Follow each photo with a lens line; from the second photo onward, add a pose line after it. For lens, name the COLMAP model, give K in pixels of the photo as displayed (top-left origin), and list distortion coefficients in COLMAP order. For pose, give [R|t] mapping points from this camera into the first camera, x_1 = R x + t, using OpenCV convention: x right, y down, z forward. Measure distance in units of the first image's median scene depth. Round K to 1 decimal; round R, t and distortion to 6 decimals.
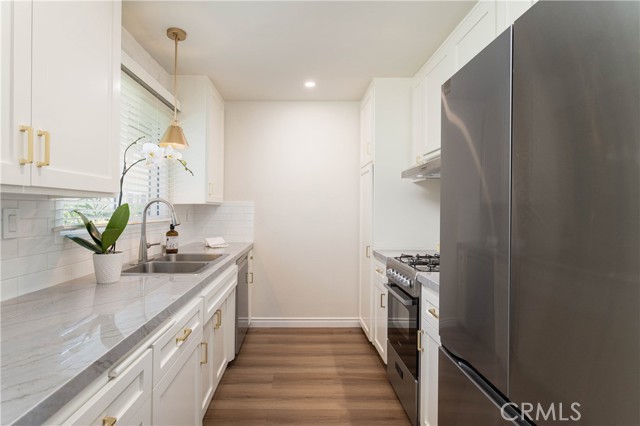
lens RADIAL K [[330.8, 0, 317.6], [0, 330.8, 207.7], [0, 0, 1]] dist [-0.002974, 0.002203]
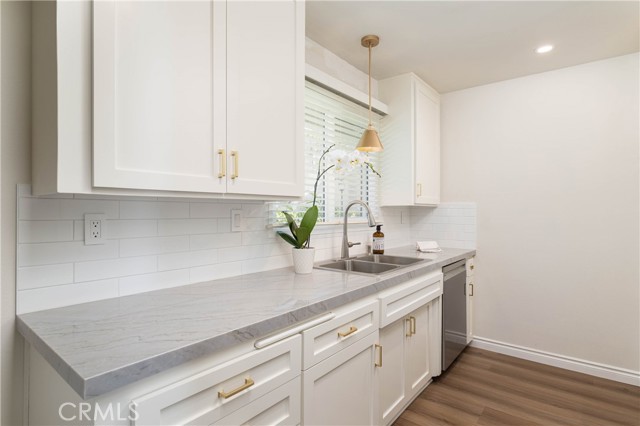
lens RADIAL K [[348.4, 0, 320.3], [0, 348.4, 210.4], [0, 0, 1]] dist [-0.007201, 0.001796]
pose [[0.756736, -0.003695, -0.653710, 0.162231], [0.003364, 0.999993, -0.001758, 0.004454], [0.653712, -0.000868, 0.756743, 0.077134]]
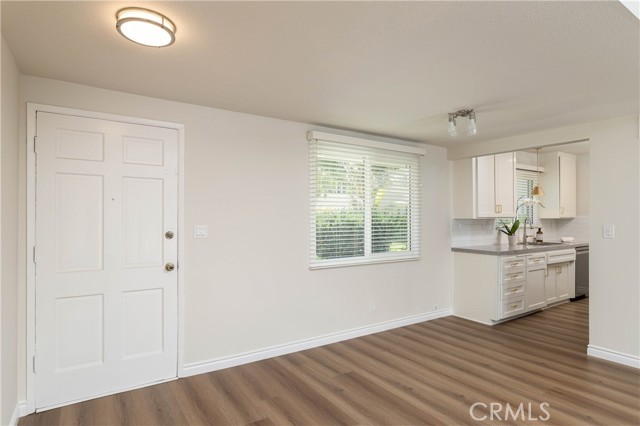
lens RADIAL K [[354.0, 0, 317.8], [0, 354.0, 217.2], [0, 0, 1]] dist [-0.005724, -0.001542]
pose [[0.508841, -0.006041, -0.860839, 0.954642], [0.005986, 0.999976, -0.003480, -0.026916], [0.860840, -0.003383, 0.508865, -1.667476]]
